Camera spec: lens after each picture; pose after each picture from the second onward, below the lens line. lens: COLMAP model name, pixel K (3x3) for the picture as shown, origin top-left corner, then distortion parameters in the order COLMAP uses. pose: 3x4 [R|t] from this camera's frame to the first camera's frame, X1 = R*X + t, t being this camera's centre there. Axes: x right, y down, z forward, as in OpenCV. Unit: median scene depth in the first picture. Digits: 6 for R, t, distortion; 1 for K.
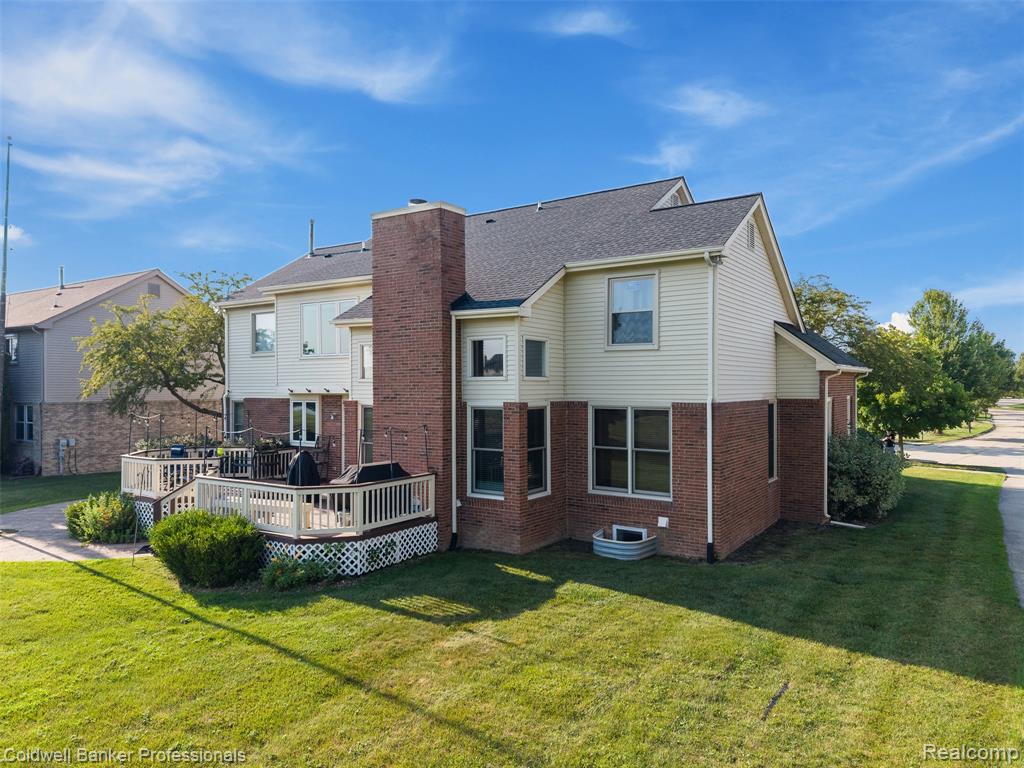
lens RADIAL K [[704.5, 0, 512.0], [0, 704.5, 384.0], [0, 0, 1]] dist [0.115812, -0.278415]
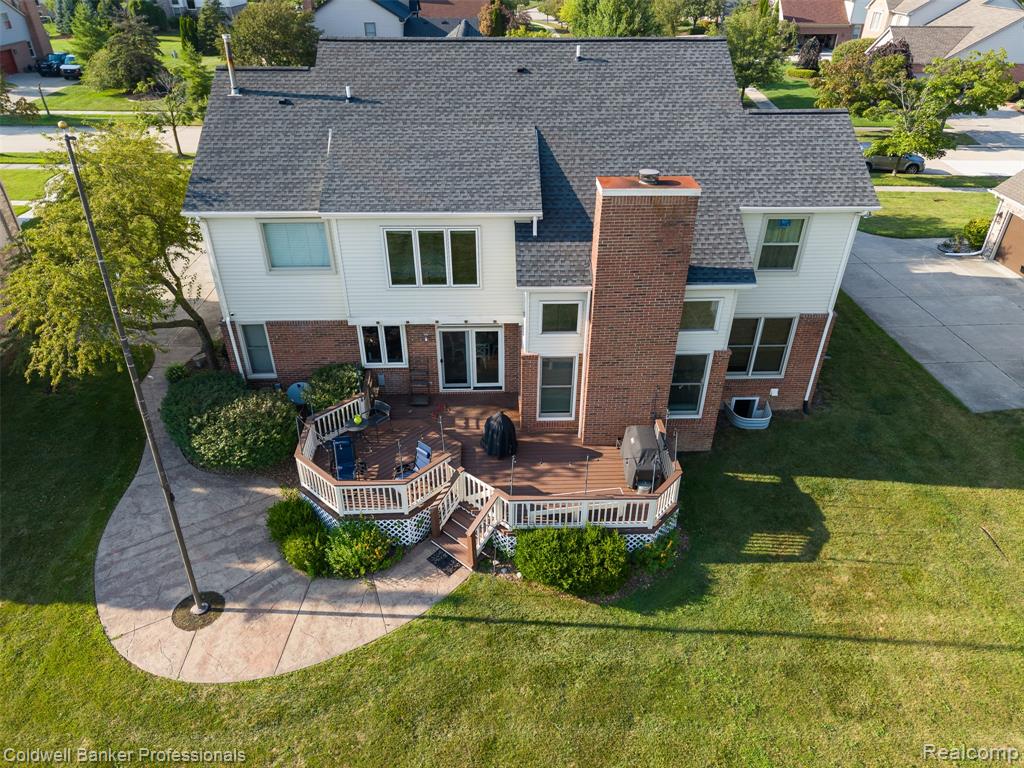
lens RADIAL K [[693.1, 0, 514.1], [0, 693.1, 401.0], [0, 0, 1]] dist [0.004707, -0.000492]
pose [[0.811873, -0.321667, 0.487230, -0.871419], [-0.006713, 0.829336, 0.558710, -0.548371], [-0.583796, -0.456872, 0.671156, 0.376840]]
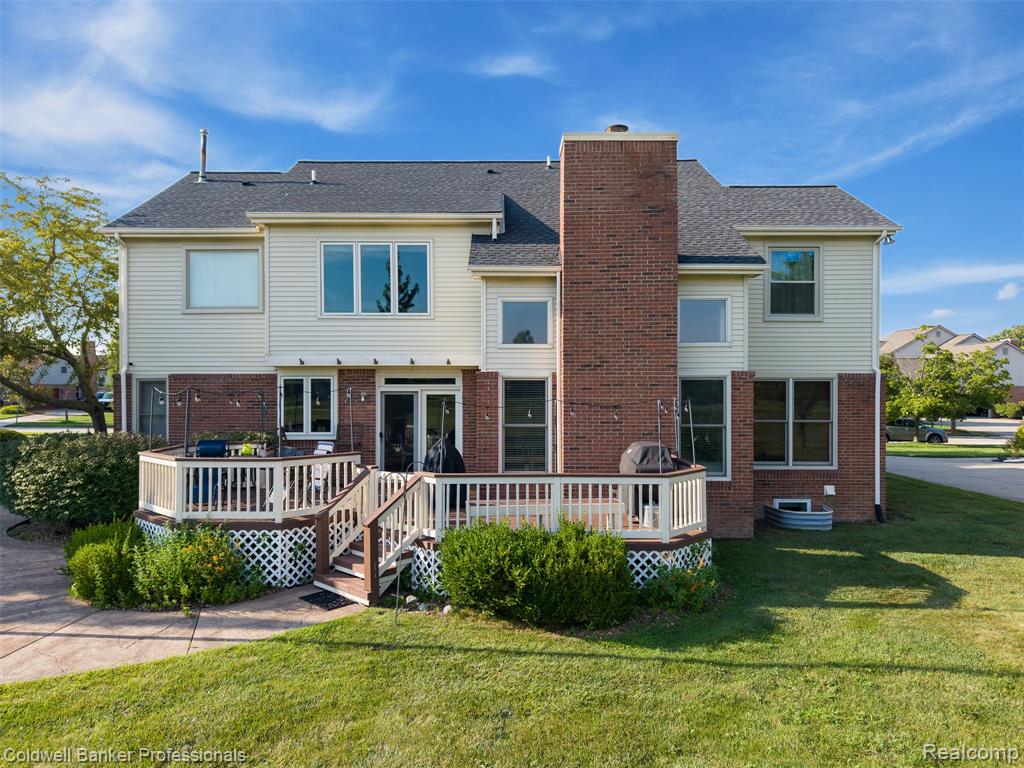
lens RADIAL K [[714.5, 0, 497.9], [0, 714.5, 383.9], [0, 0, 1]] dist [-0.002345, -0.000176]
pose [[0.836549, 0.001613, 0.547890, -0.750294], [-0.003160, 0.999993, 0.001880, 0.041311], [-0.547883, -0.003304, 0.836548, 0.403526]]
